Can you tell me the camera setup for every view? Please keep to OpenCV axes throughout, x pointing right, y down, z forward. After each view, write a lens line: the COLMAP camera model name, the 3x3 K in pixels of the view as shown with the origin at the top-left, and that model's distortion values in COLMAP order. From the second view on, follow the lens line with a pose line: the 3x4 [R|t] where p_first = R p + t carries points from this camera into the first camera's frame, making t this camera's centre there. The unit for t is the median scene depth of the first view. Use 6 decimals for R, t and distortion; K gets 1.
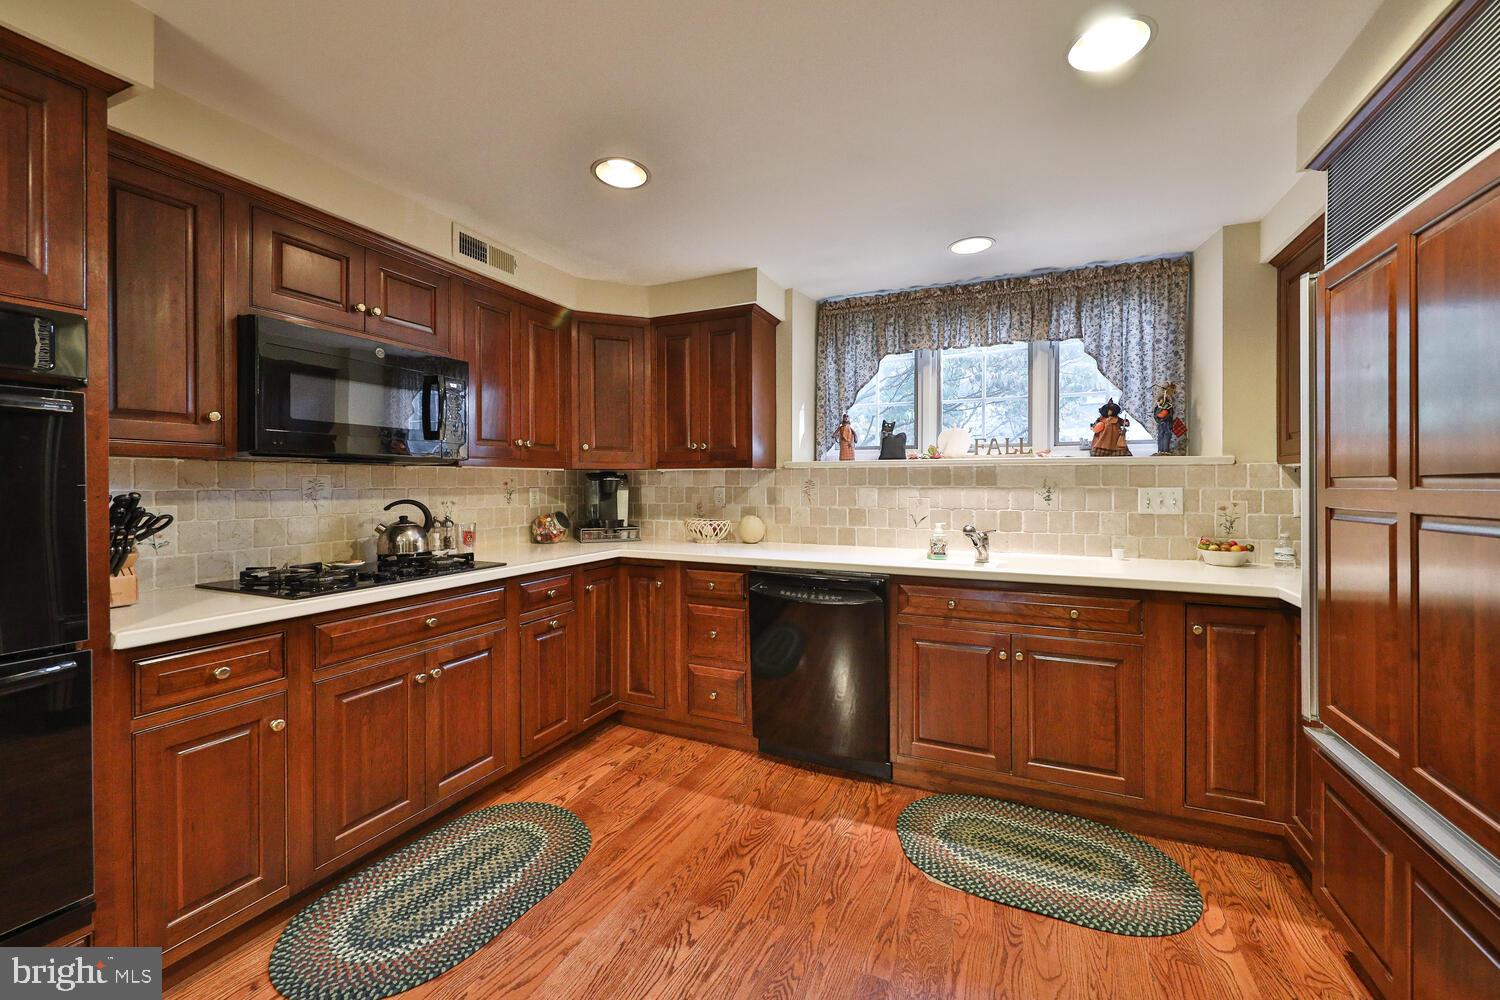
lens RADIAL K [[577.1, 0, 751.4], [0, 577.1, 485.6], [0, 0, 1]] dist [0.013652, -0.007369]
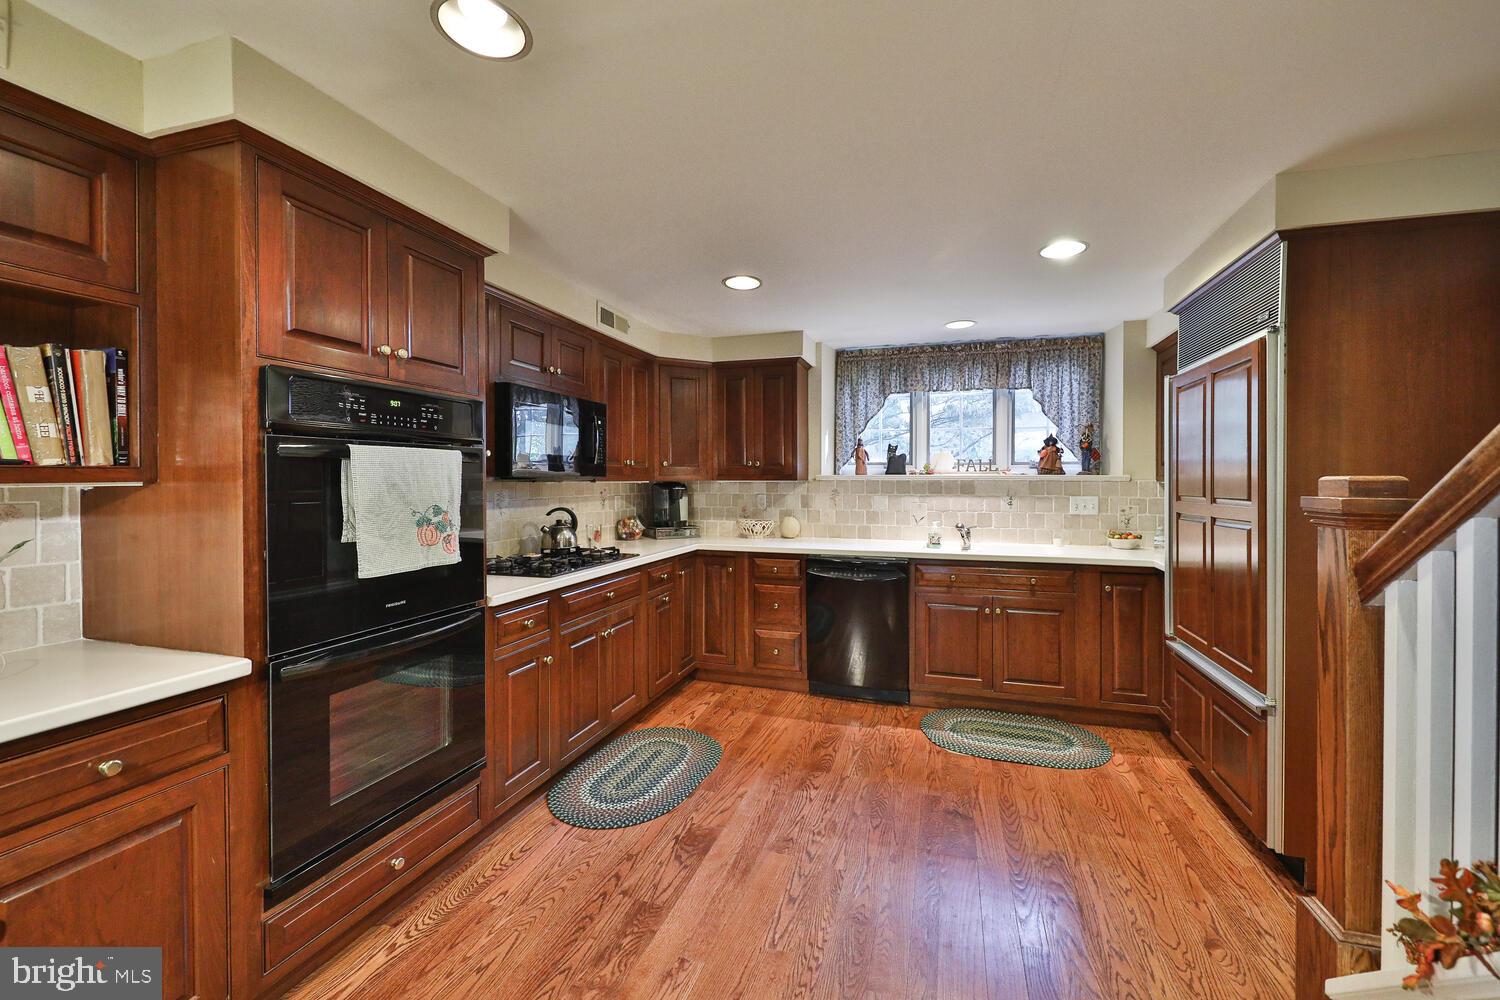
lens RADIAL K [[606.4, 0, 746.6], [0, 606.4, 480.3], [0, 0, 1]] dist [0.007872, -0.000504]
pose [[0.992227, 0.000808, 0.124441, -0.346961], [-0.000847, 1.000000, 0.000258, -0.038881], [-0.124441, -0.000362, 0.992227, -0.436214]]
